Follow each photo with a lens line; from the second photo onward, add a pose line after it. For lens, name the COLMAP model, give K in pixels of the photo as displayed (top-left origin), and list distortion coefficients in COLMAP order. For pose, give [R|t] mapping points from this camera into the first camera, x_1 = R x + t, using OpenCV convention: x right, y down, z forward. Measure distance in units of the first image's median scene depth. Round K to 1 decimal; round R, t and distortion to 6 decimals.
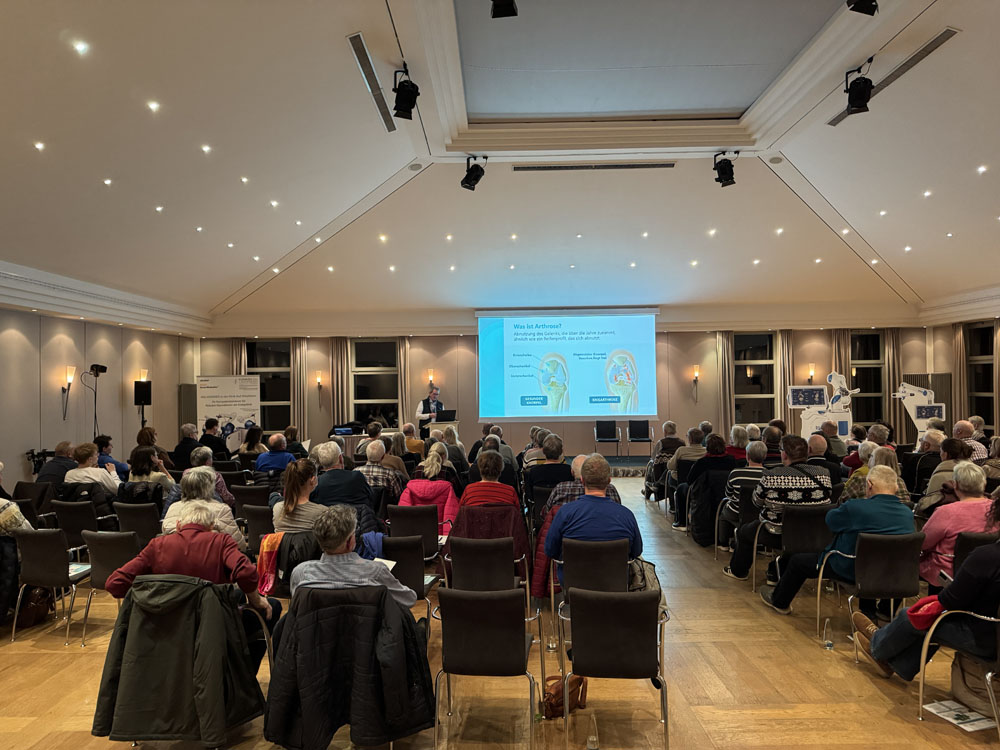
lens RADIAL K [[710.8, 0, 500.0], [0, 710.8, 375.0], [0, 0, 1]] dist [0.054504, -0.001121]
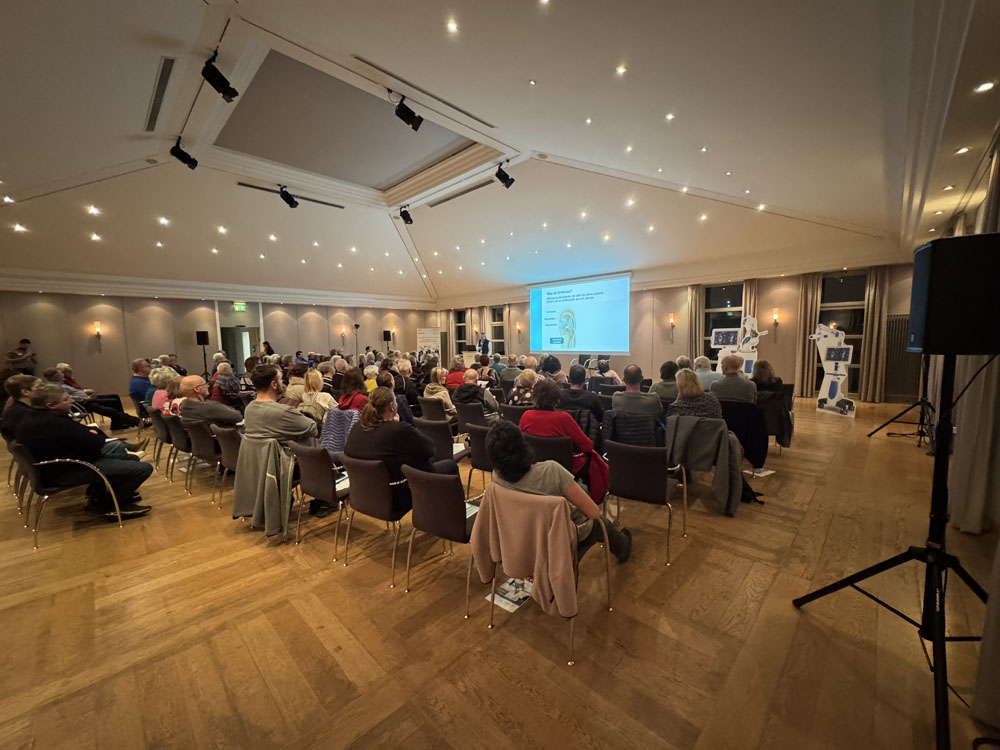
lens RADIAL K [[402.4, 0, 500.0], [0, 402.4, 375.0], [0, 0, 1]] dist [-0.000680, -0.000023]
pose [[0.713775, 0.066125, -0.697247, 0.623319], [0.020233, 0.993171, 0.114902, 0.007241], [0.700083, -0.096122, 0.707562, 0.283057]]
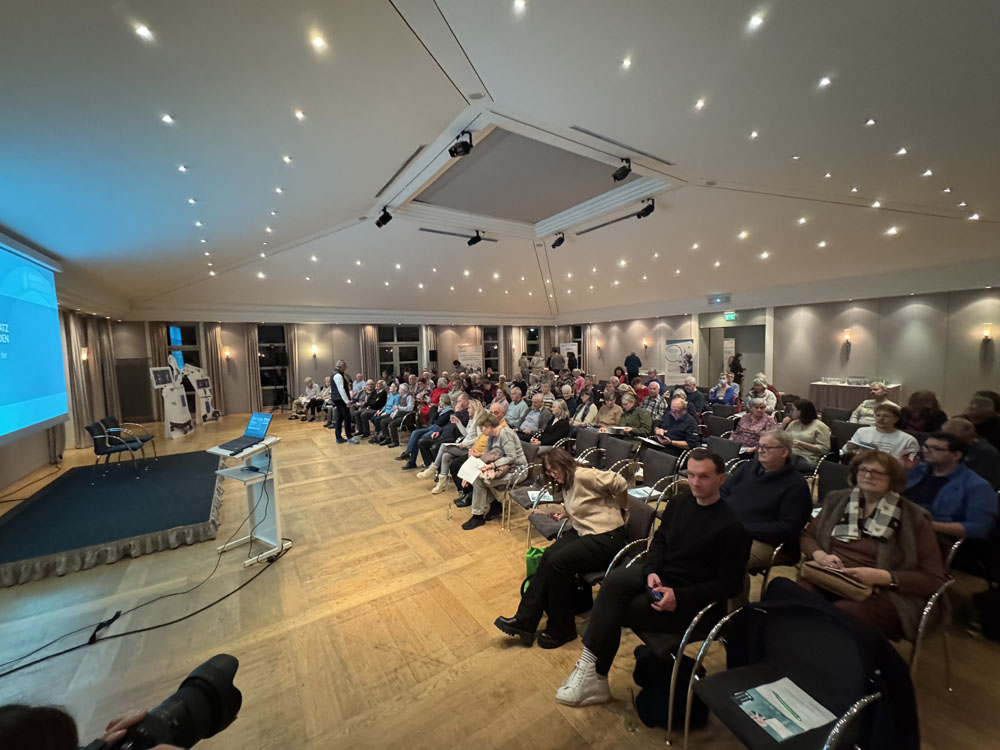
lens RADIAL K [[402.4, 0, 500.0], [0, 402.4, 375.0], [0, 0, 1]] dist [-0.000680, -0.000023]
pose [[-0.549671, -0.026902, 0.834948, -0.390811], [0.022554, 0.998639, 0.047024, 0.009511], [-0.835077, 0.044679, -0.548316, 0.907847]]
